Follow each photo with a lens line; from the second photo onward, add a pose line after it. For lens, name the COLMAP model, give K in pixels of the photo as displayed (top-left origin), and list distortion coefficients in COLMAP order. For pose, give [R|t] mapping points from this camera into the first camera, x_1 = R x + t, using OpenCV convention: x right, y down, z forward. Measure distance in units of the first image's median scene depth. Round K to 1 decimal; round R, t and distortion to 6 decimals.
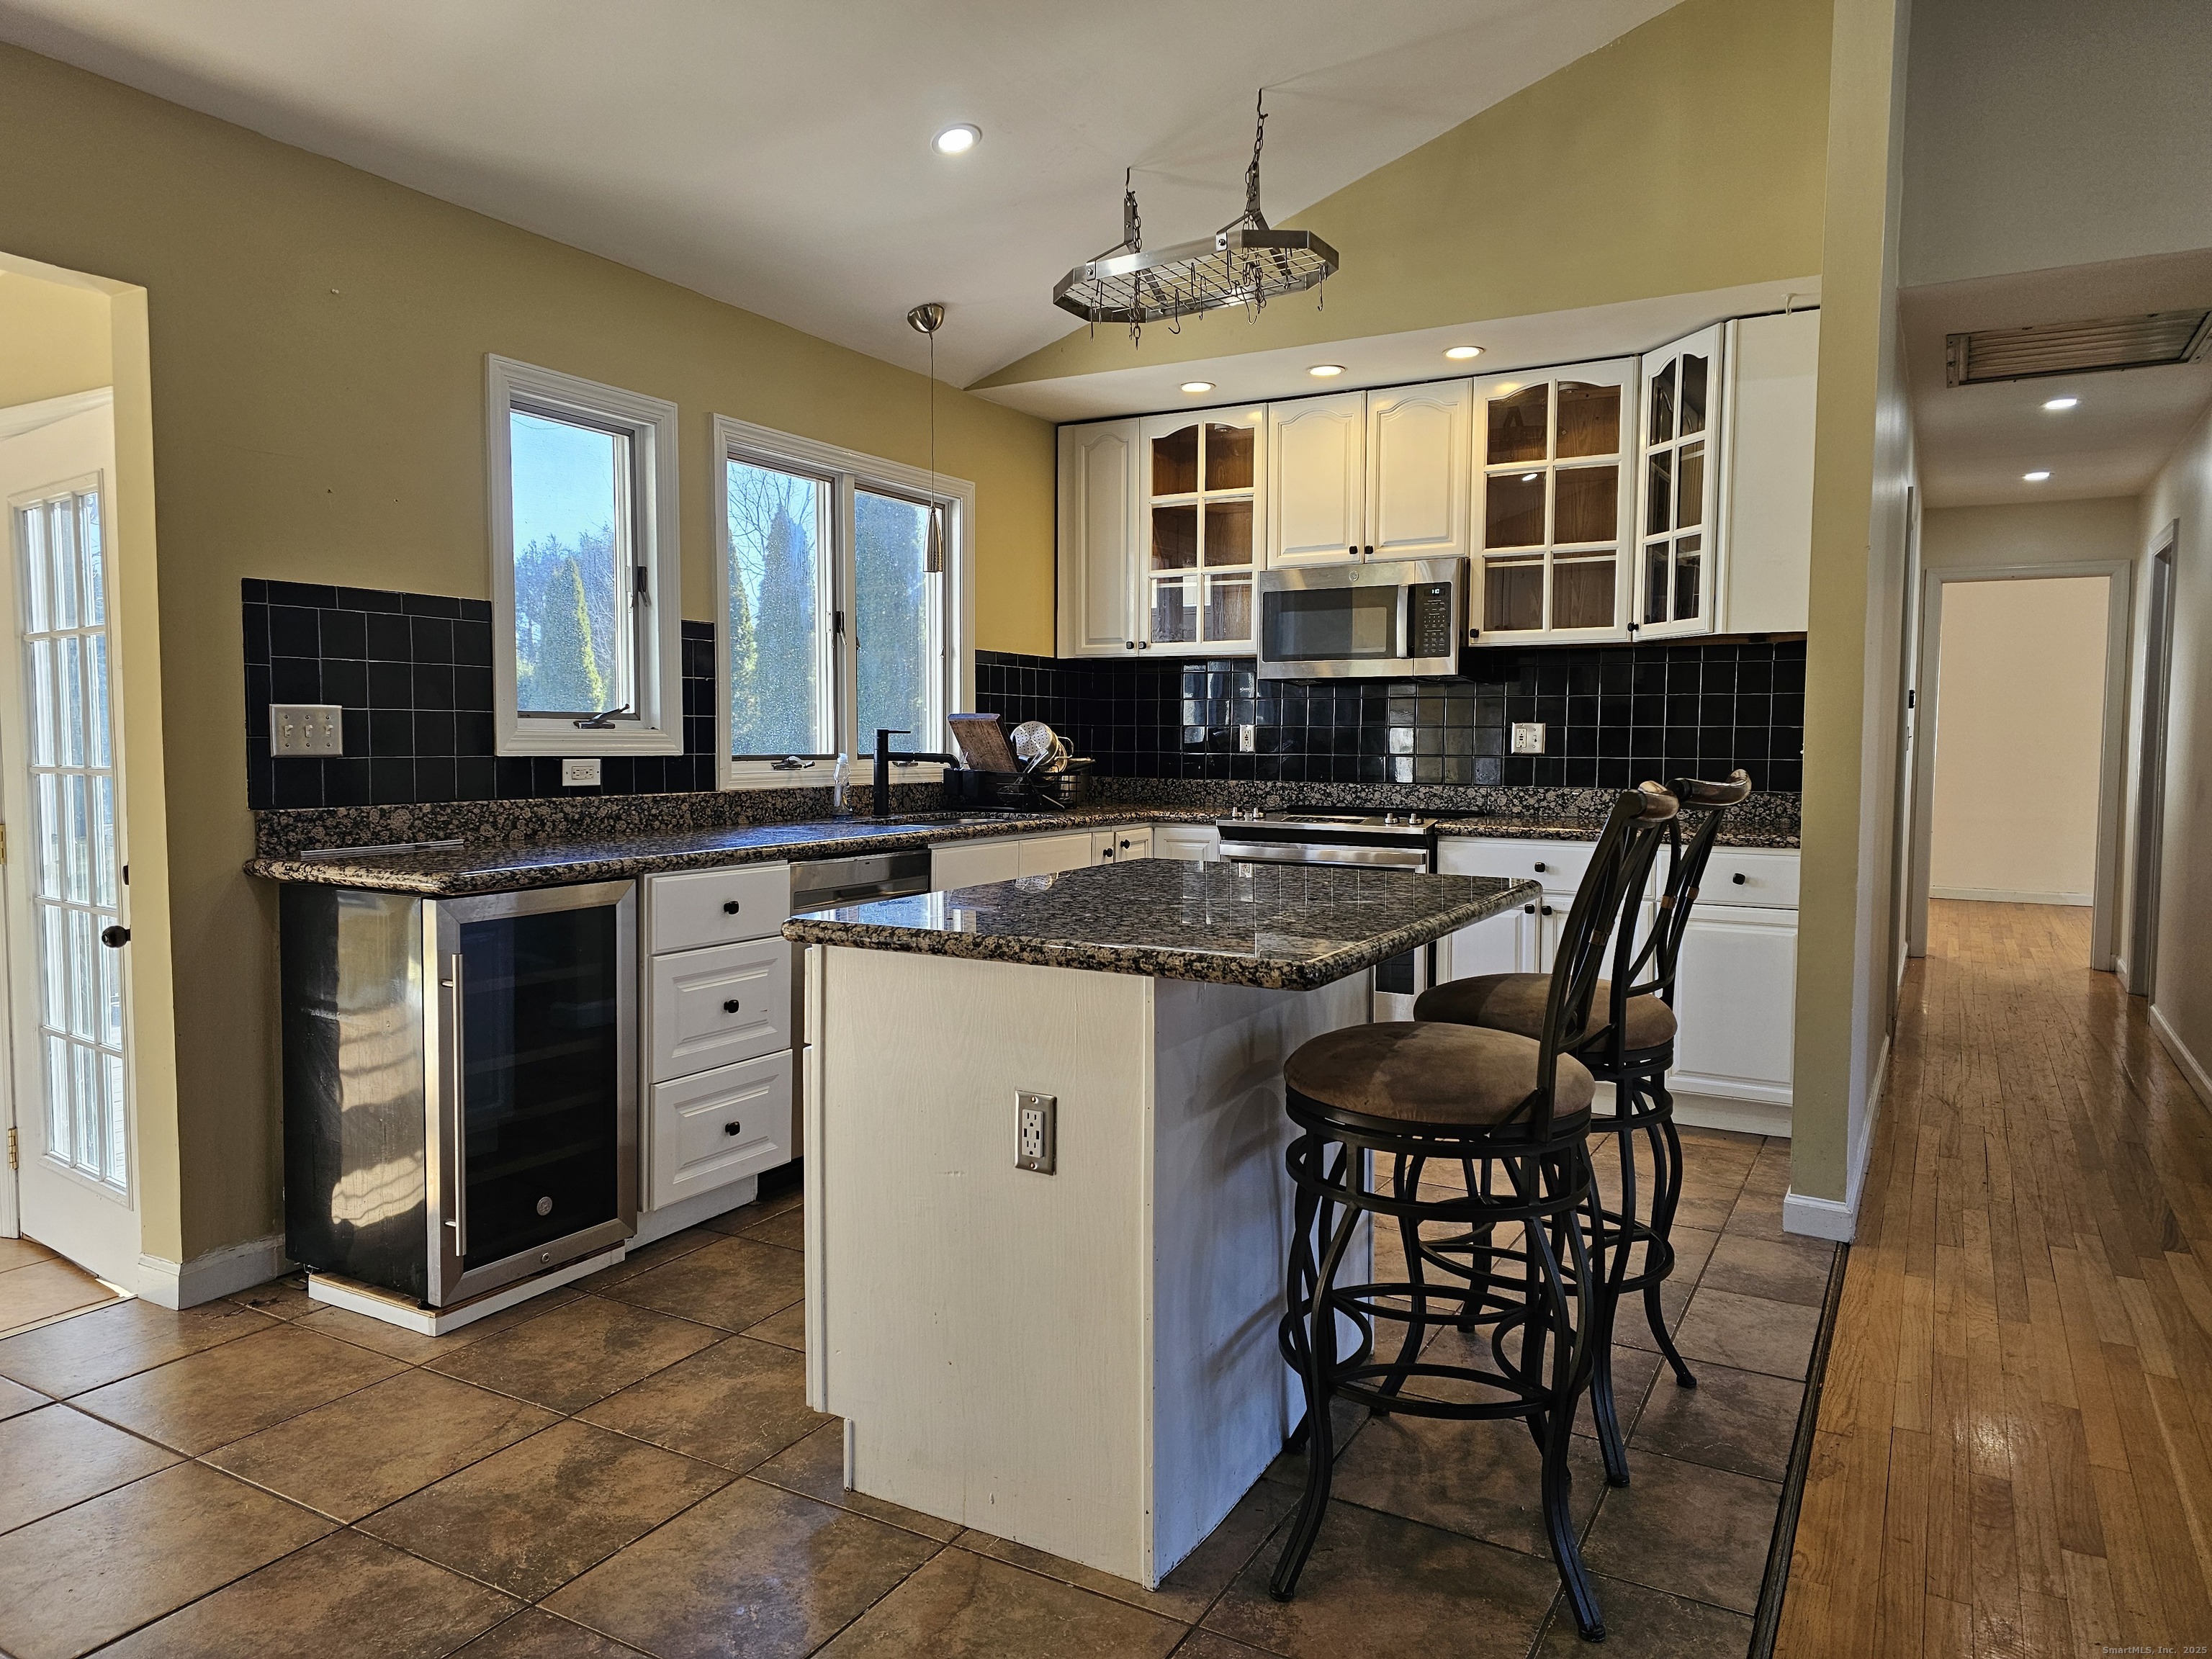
lens RADIAL K [[1465.4, 0, 1106.0], [0, 1465.4, 829.5], [0, 0, 1]] dist [0.041443, -0.026281]
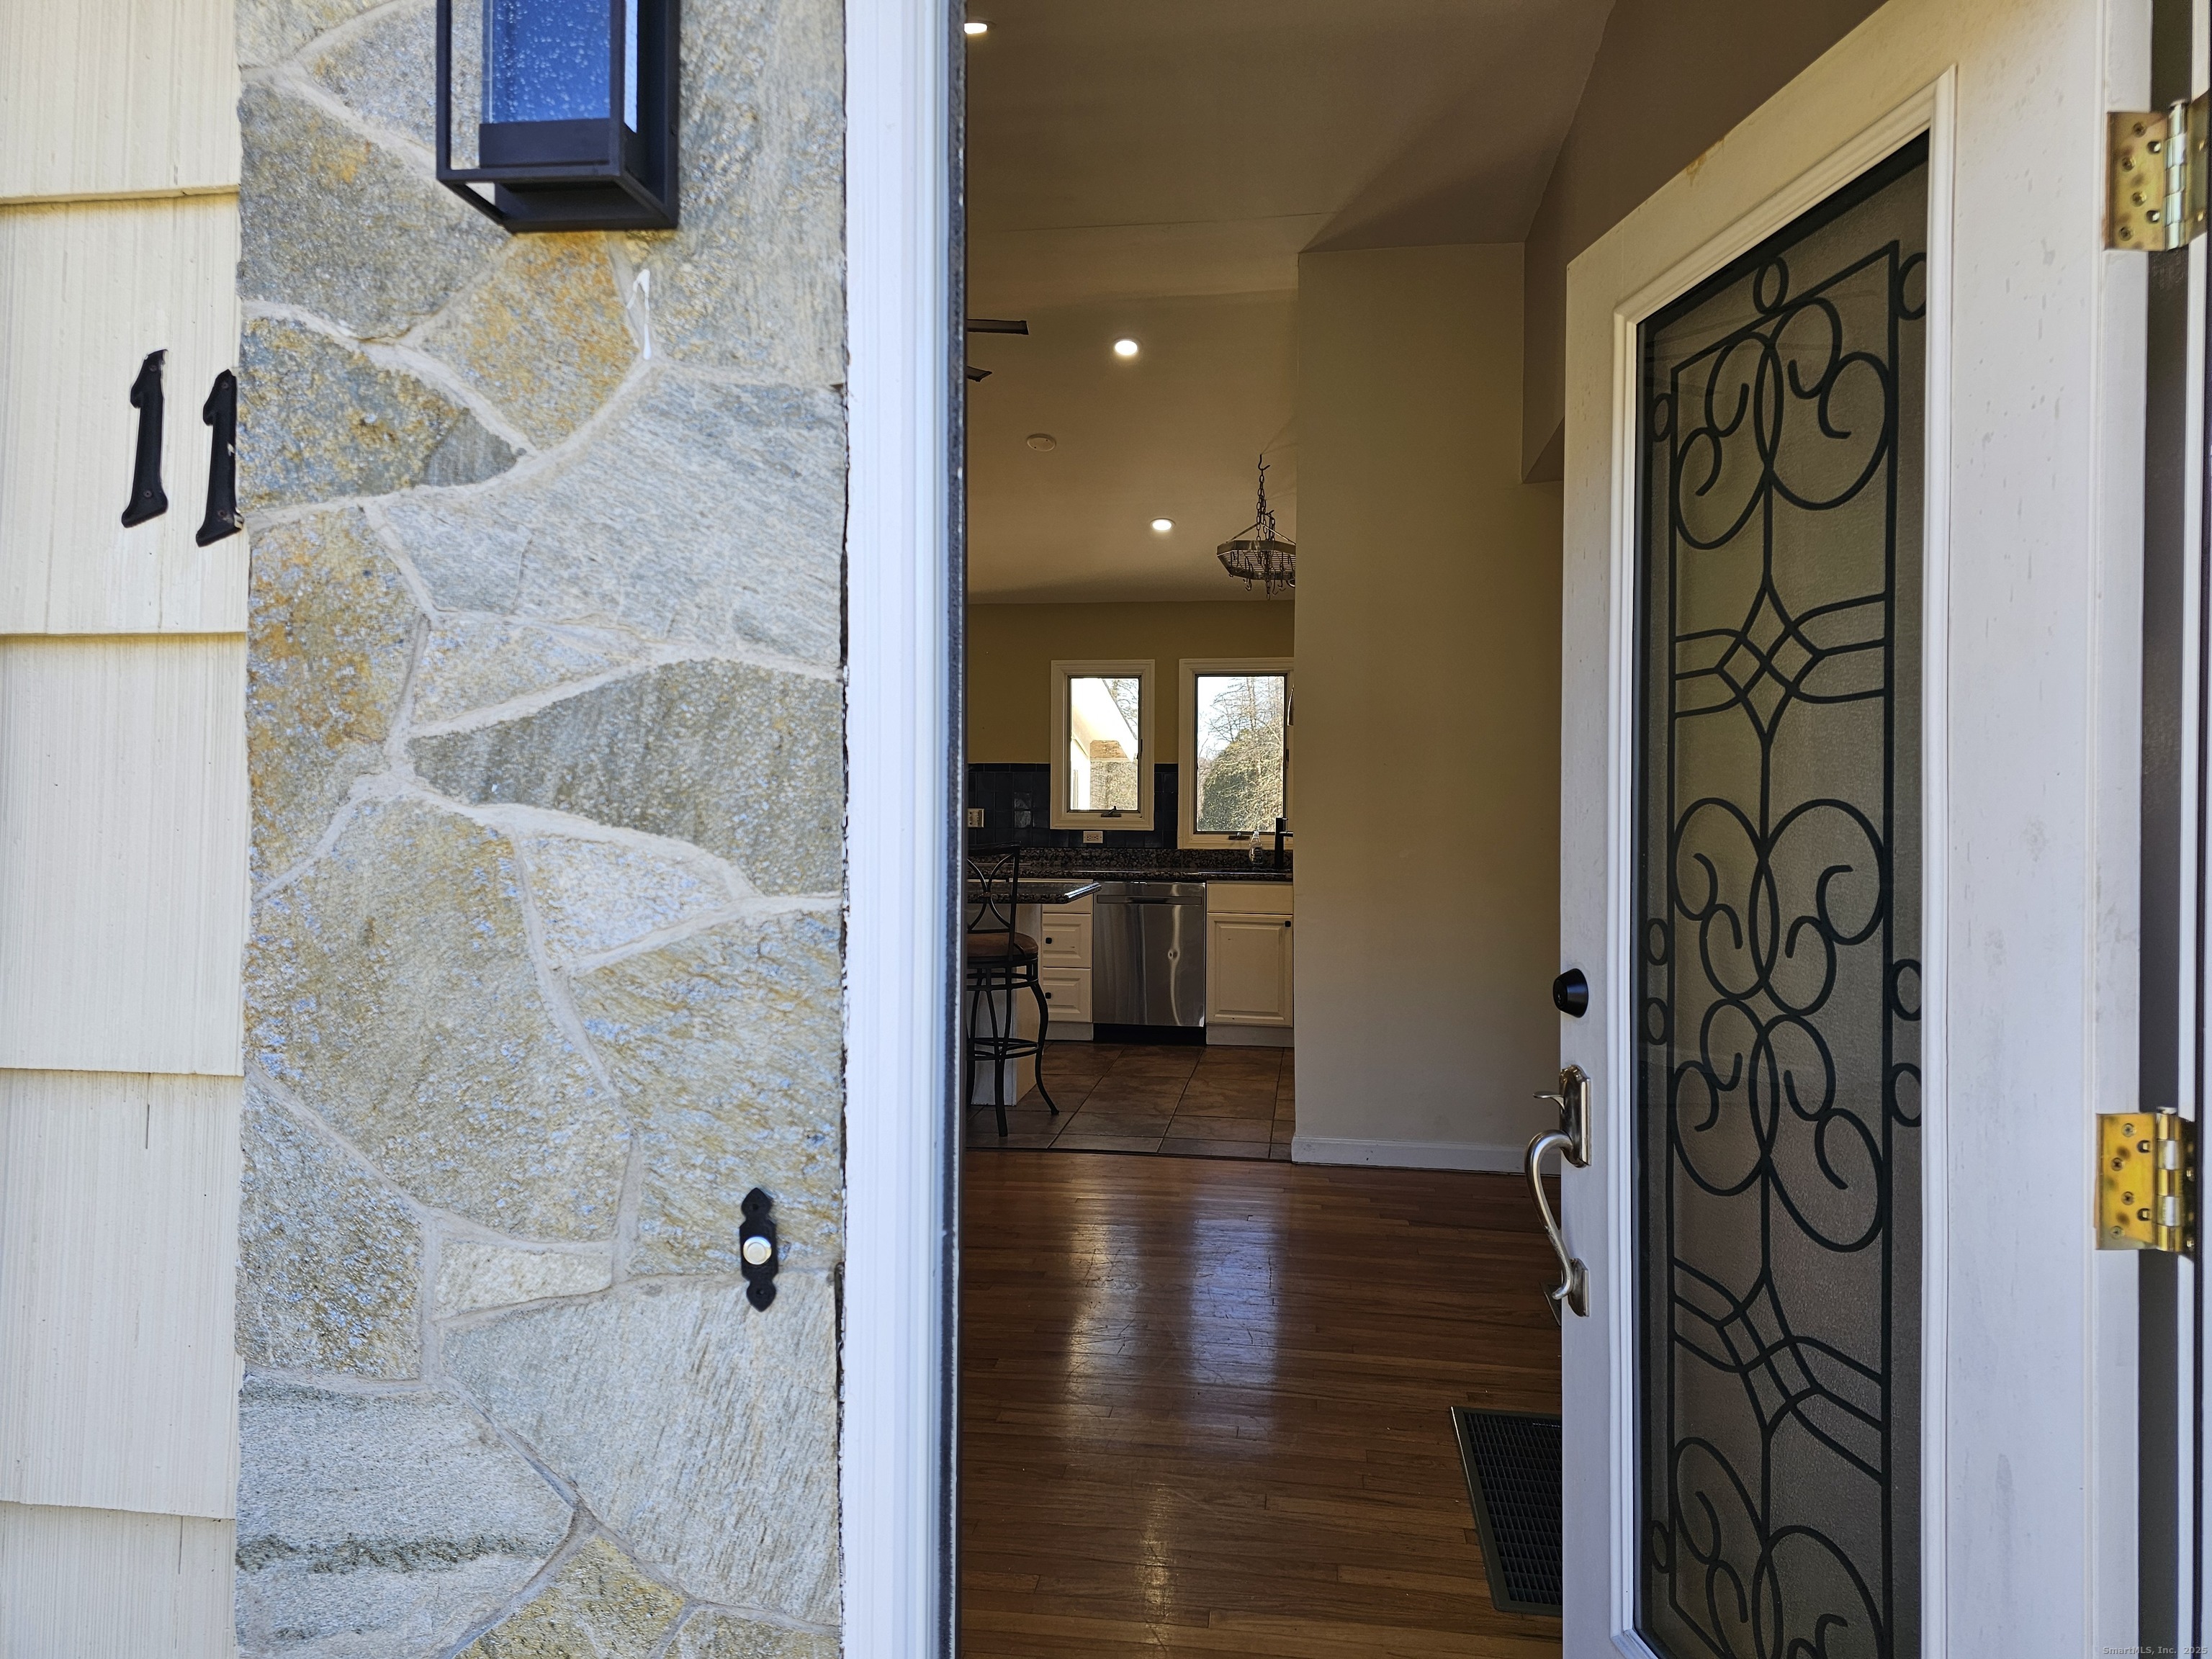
lens RADIAL K [[1450.5, 0, 1109.3], [0, 1450.5, 800.2], [0, 0, 1]] dist [0.109984, -0.121591]
pose [[0.367639, -0.005125, -0.929955, 1.508110], [-0.063478, 0.997514, -0.030592, -0.026513], [0.927800, 0.070279, 0.366400, 0.207599]]
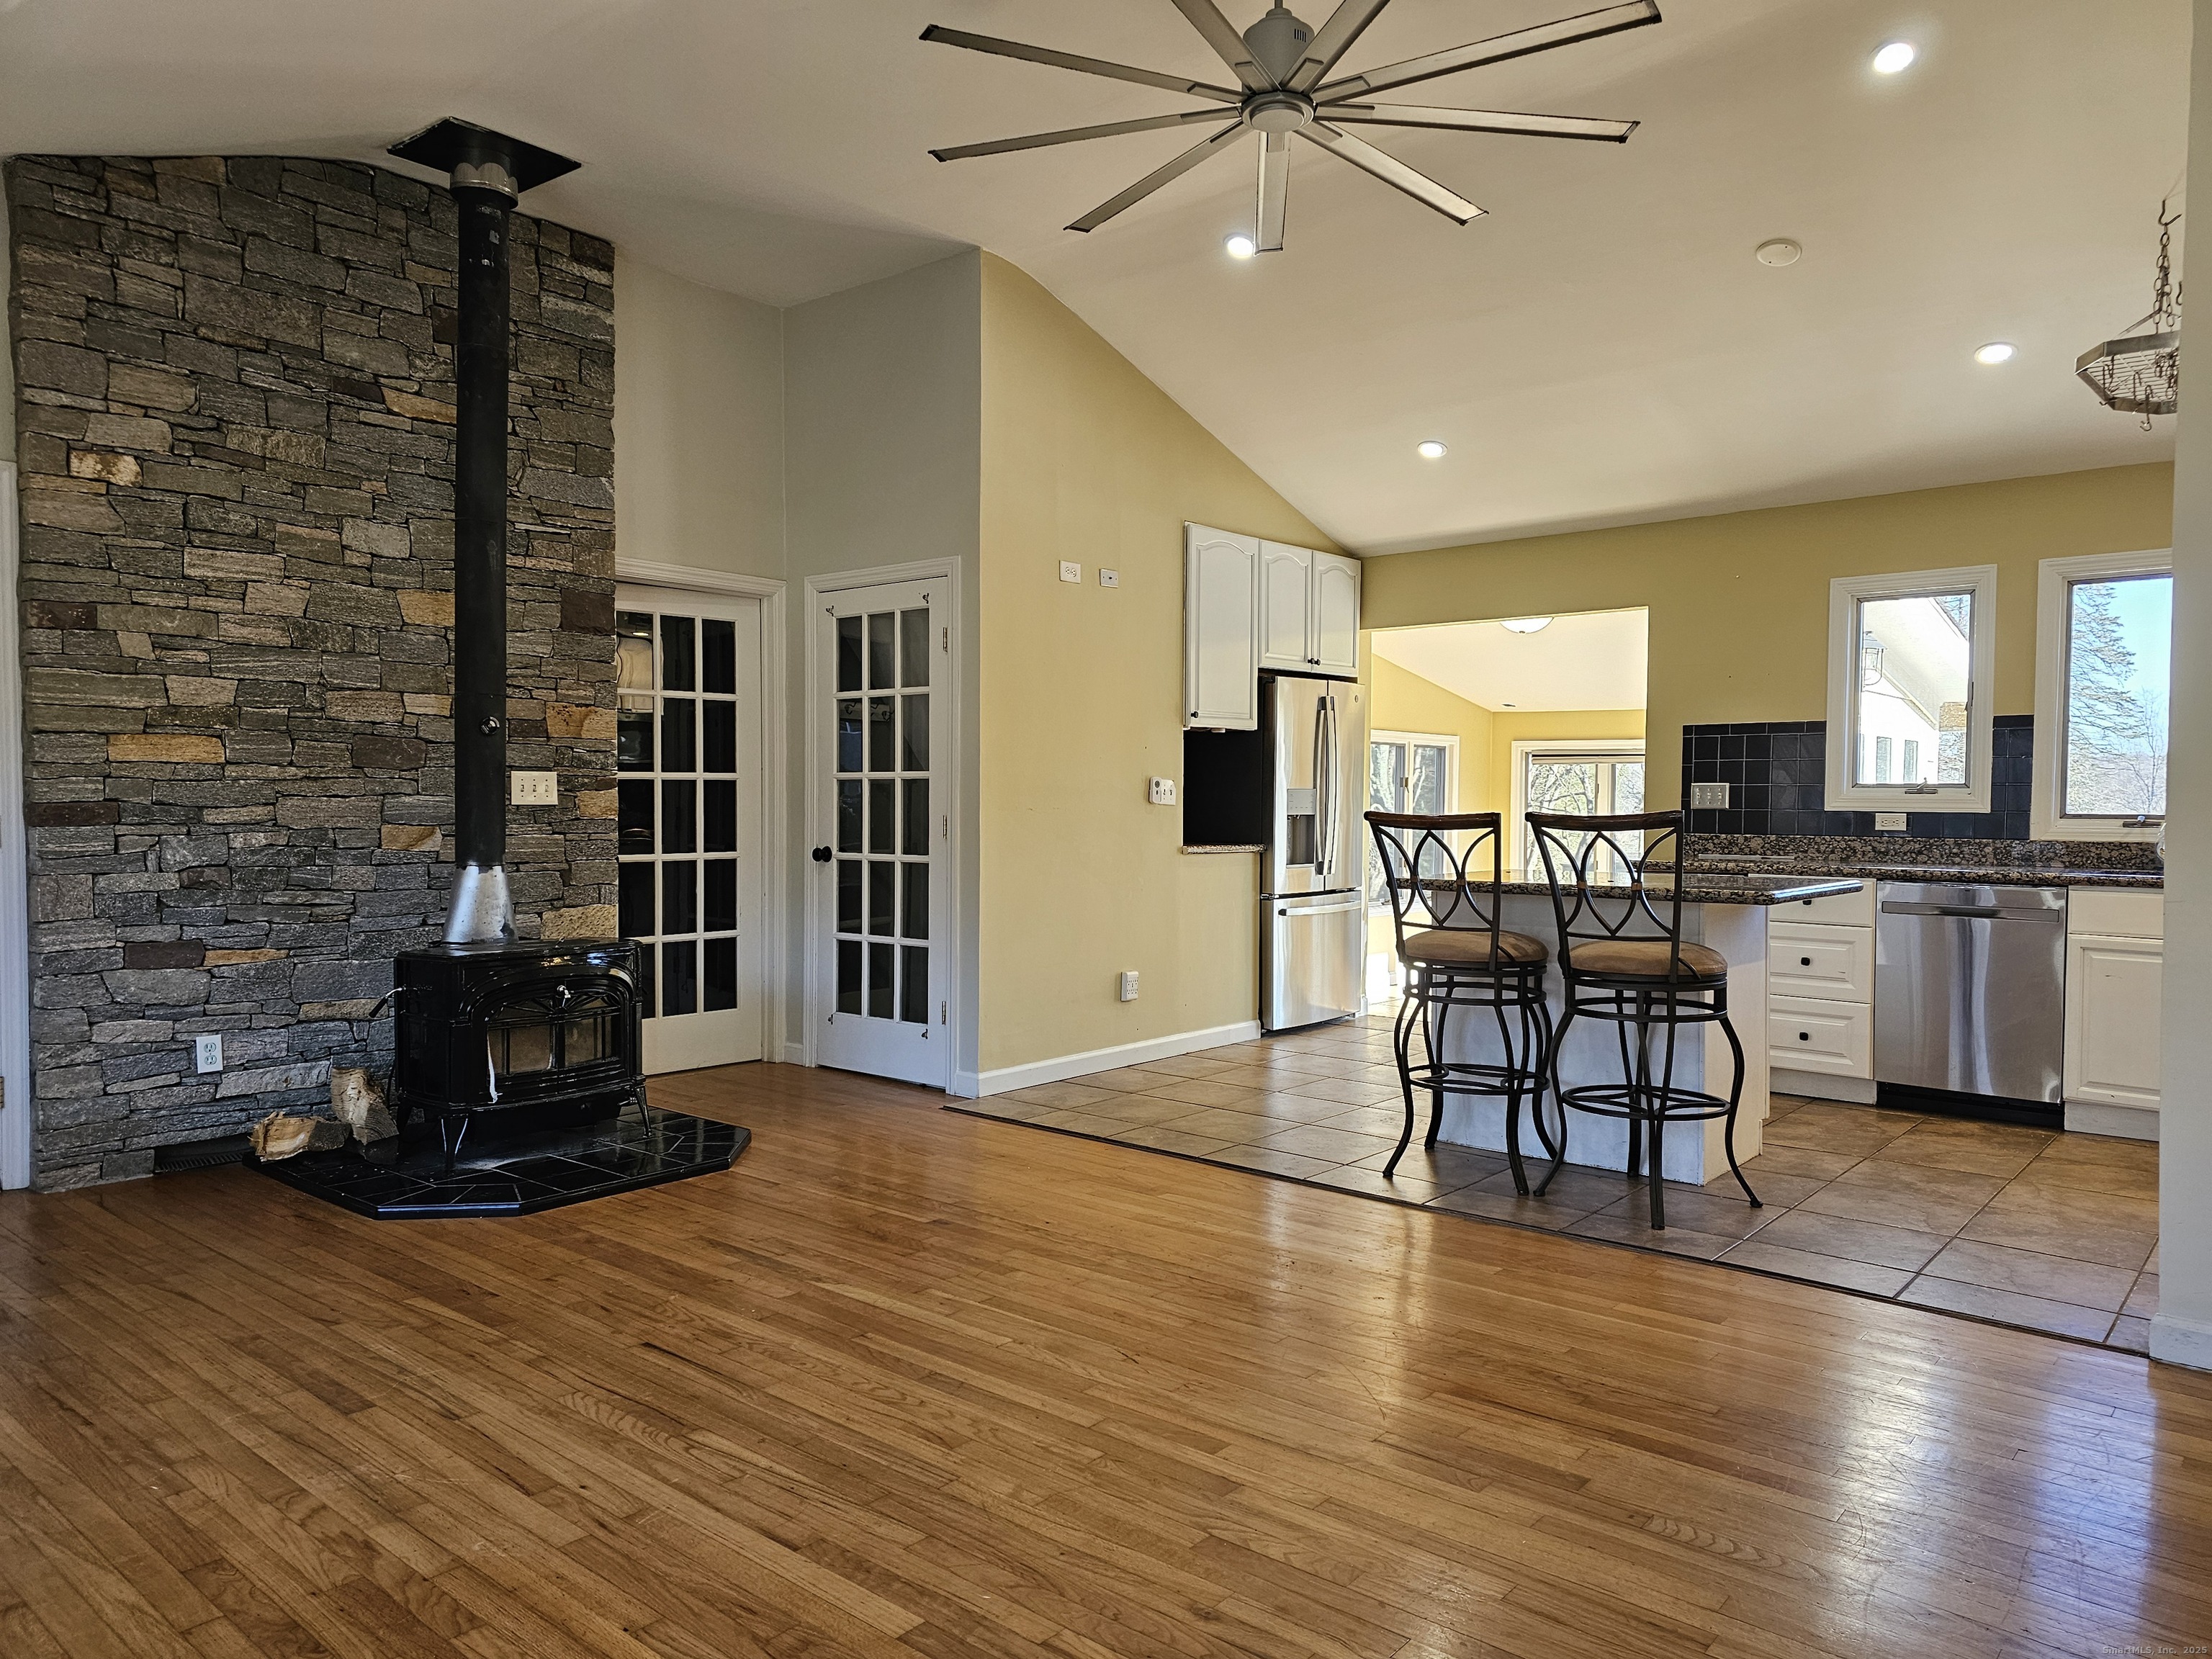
lens RADIAL K [[1472.3, 0, 1114.8], [0, 1472.3, 839.4], [0, 0, 1]] dist [0.059994, -0.038614]
pose [[-0.183942, 0.019962, -0.982734, 1.236665], [-0.073326, 0.996729, 0.033971, -0.012414], [0.980198, 0.078309, -0.181877, 0.436608]]
